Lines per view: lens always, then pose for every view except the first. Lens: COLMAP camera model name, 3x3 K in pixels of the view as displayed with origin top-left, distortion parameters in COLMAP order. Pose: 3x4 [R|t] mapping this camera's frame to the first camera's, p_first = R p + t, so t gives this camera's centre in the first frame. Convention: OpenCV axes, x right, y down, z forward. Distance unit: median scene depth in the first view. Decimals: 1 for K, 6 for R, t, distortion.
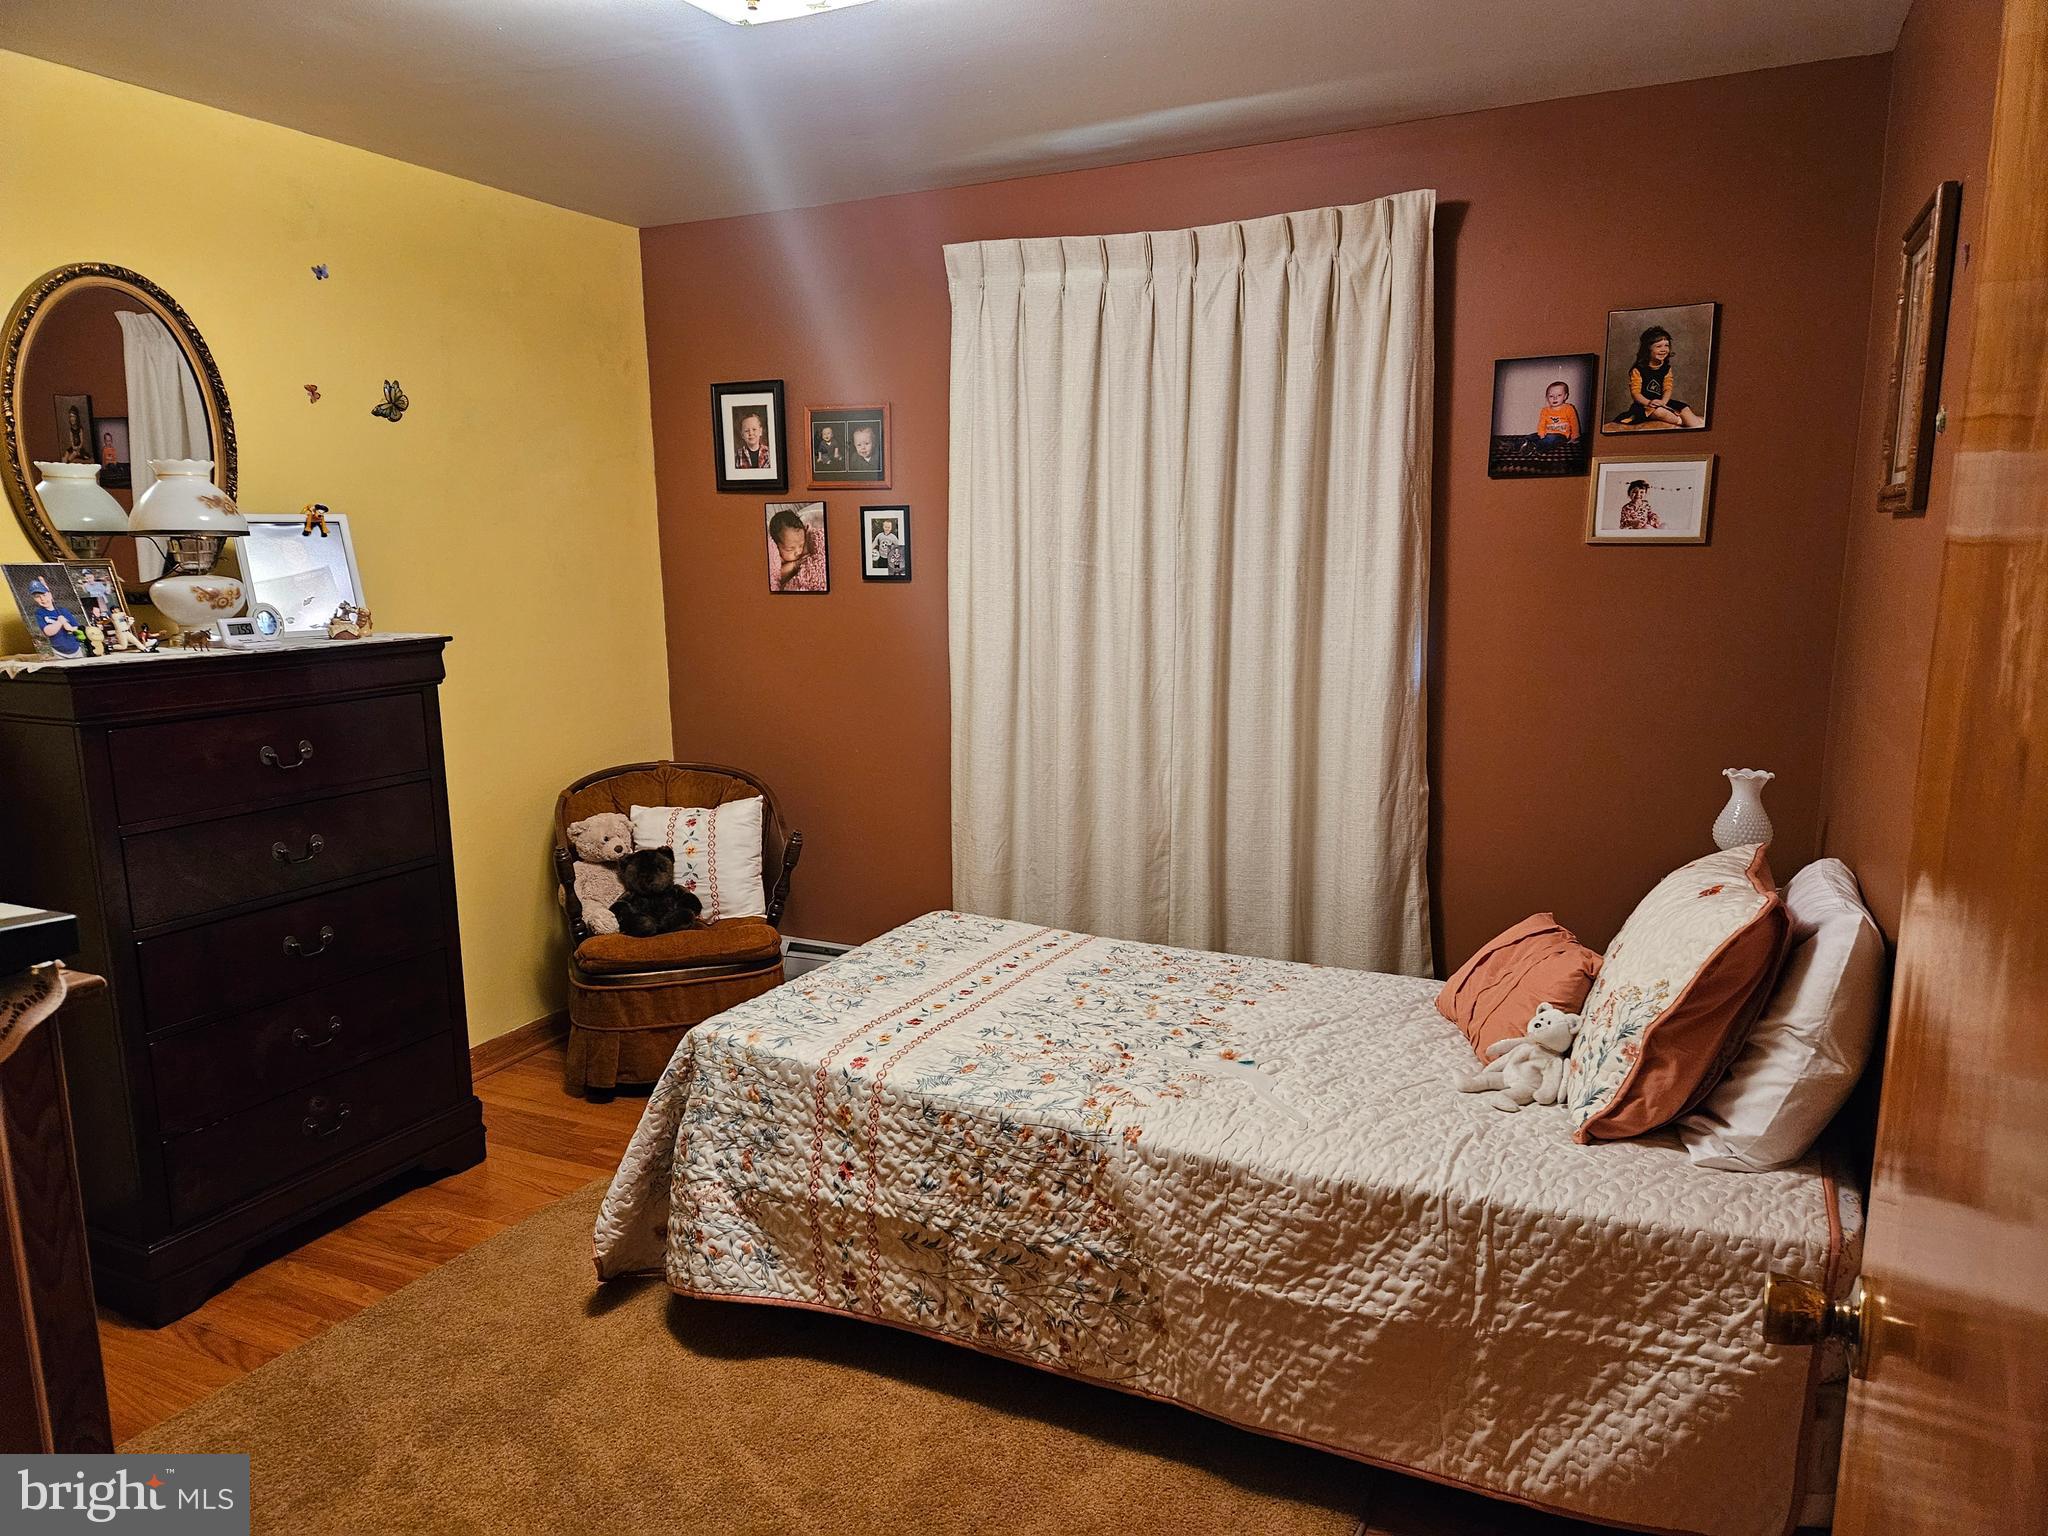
lens RADIAL K [[1348.0, 0, 1012.0], [0, 1348.0, 770.2], [0, 0, 1]] dist [0.067119, -0.053830]
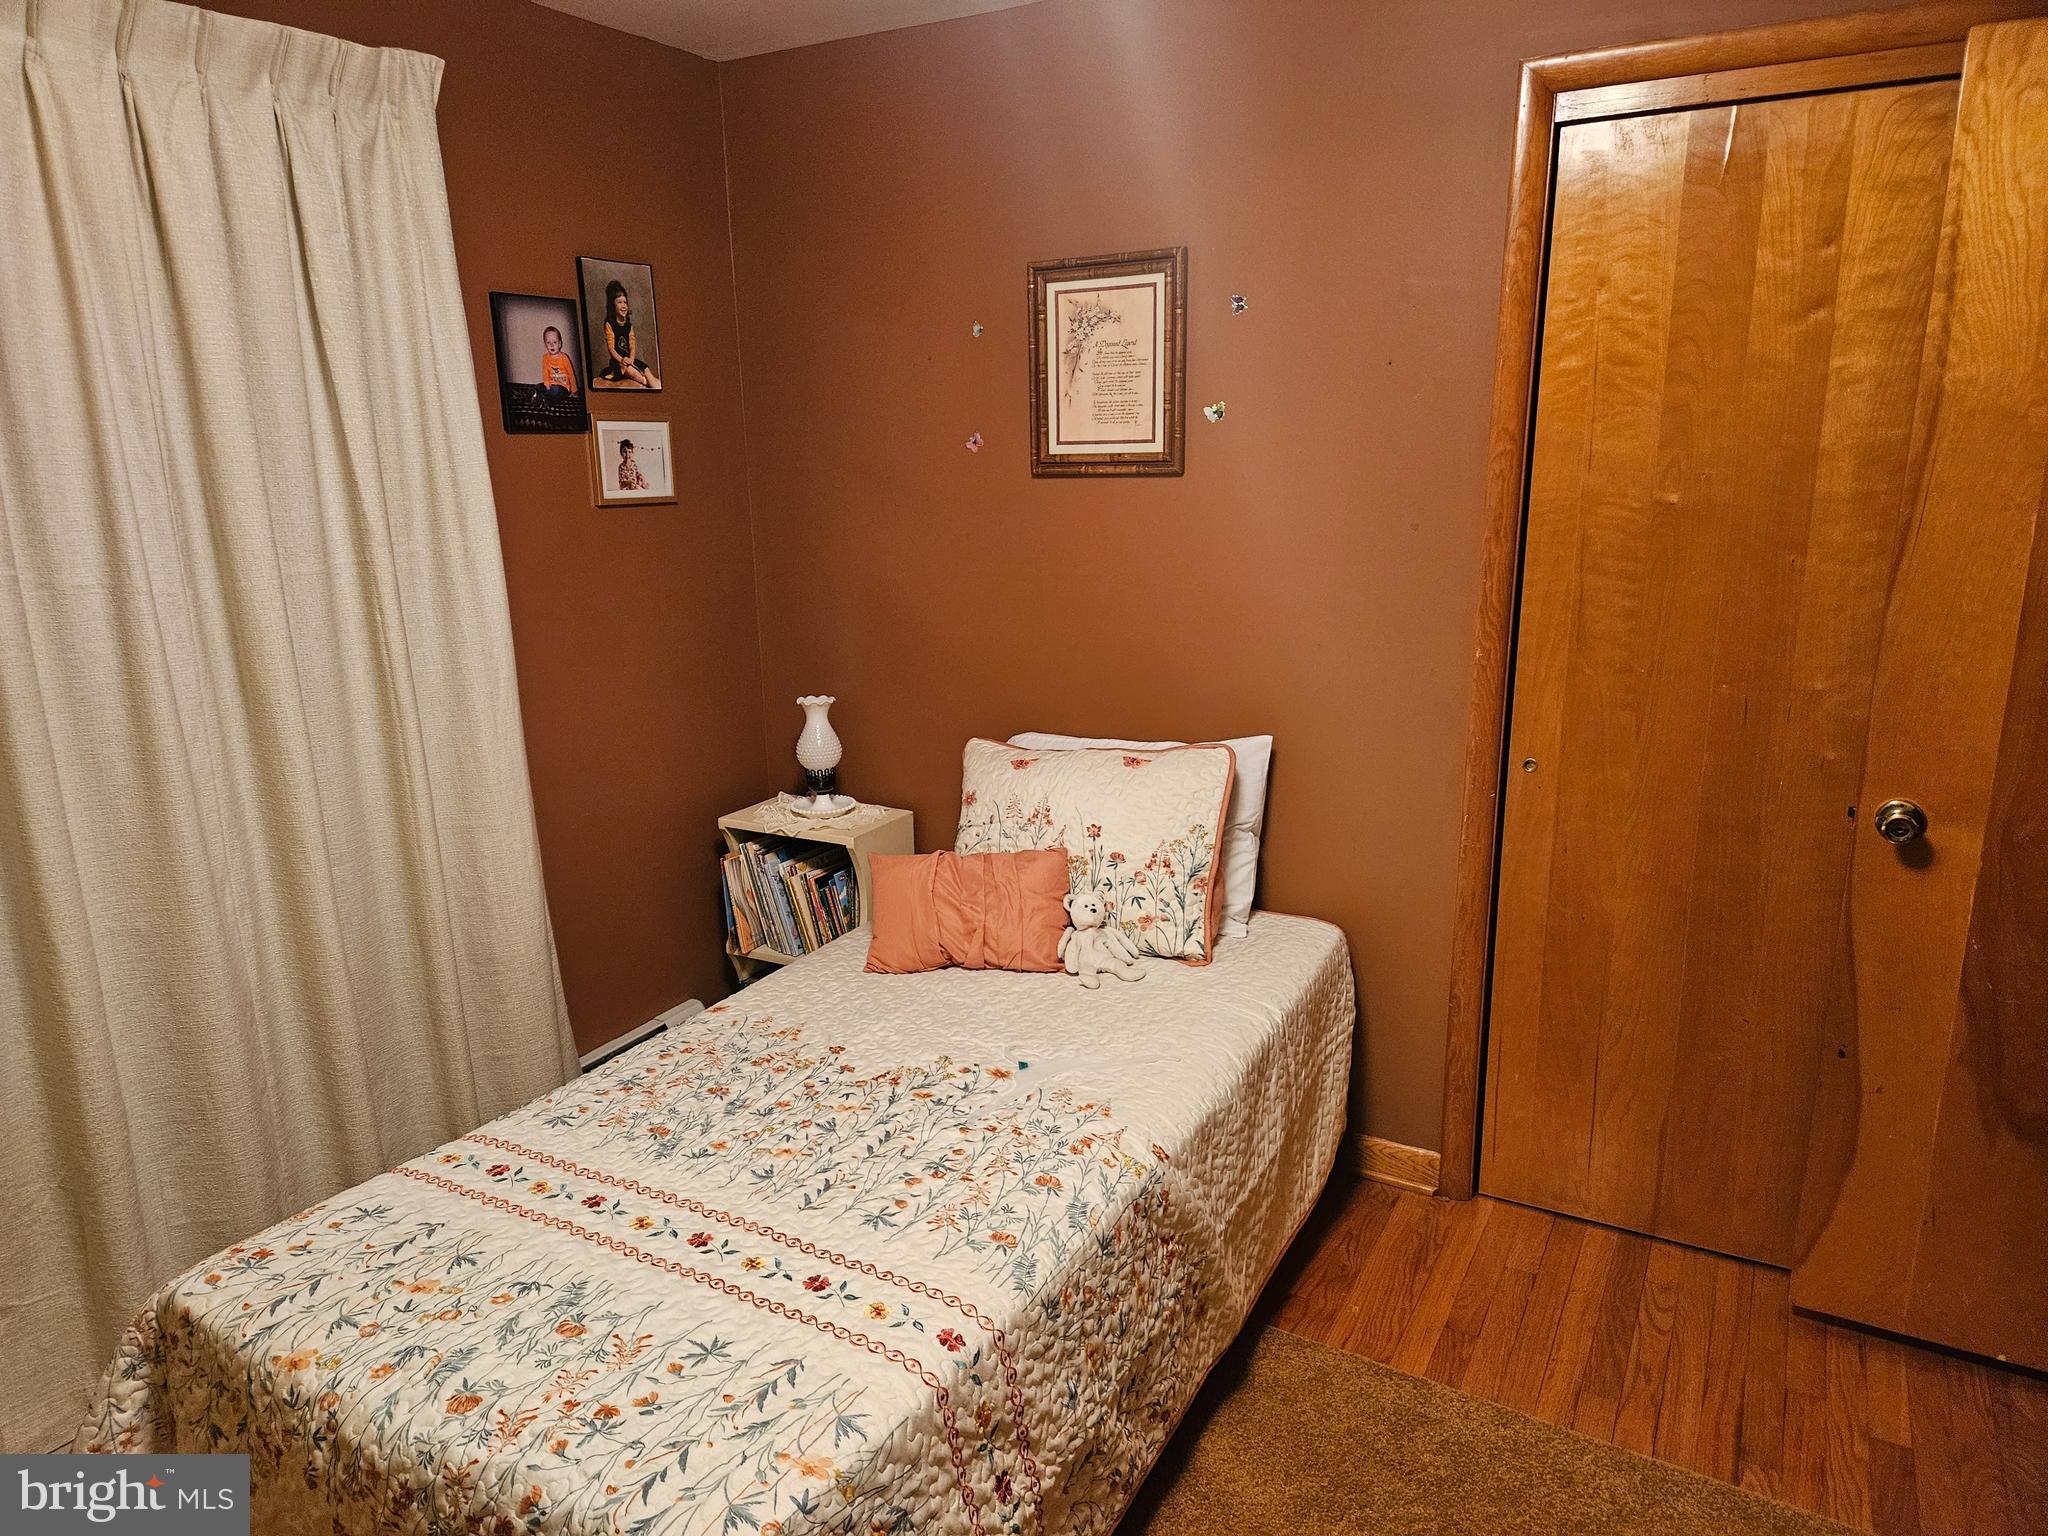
lens RADIAL K [[1334.5, 0, 1024.0], [0, 1334.5, 768.0], [0, 0, 1]] dist [0.091463, -0.052112]
pose [[0.084930, -0.233802, 0.968568, -0.524116], [0.190125, 0.958022, 0.214585, -0.141516], [-0.978079, 0.165925, 0.125816, 0.644173]]
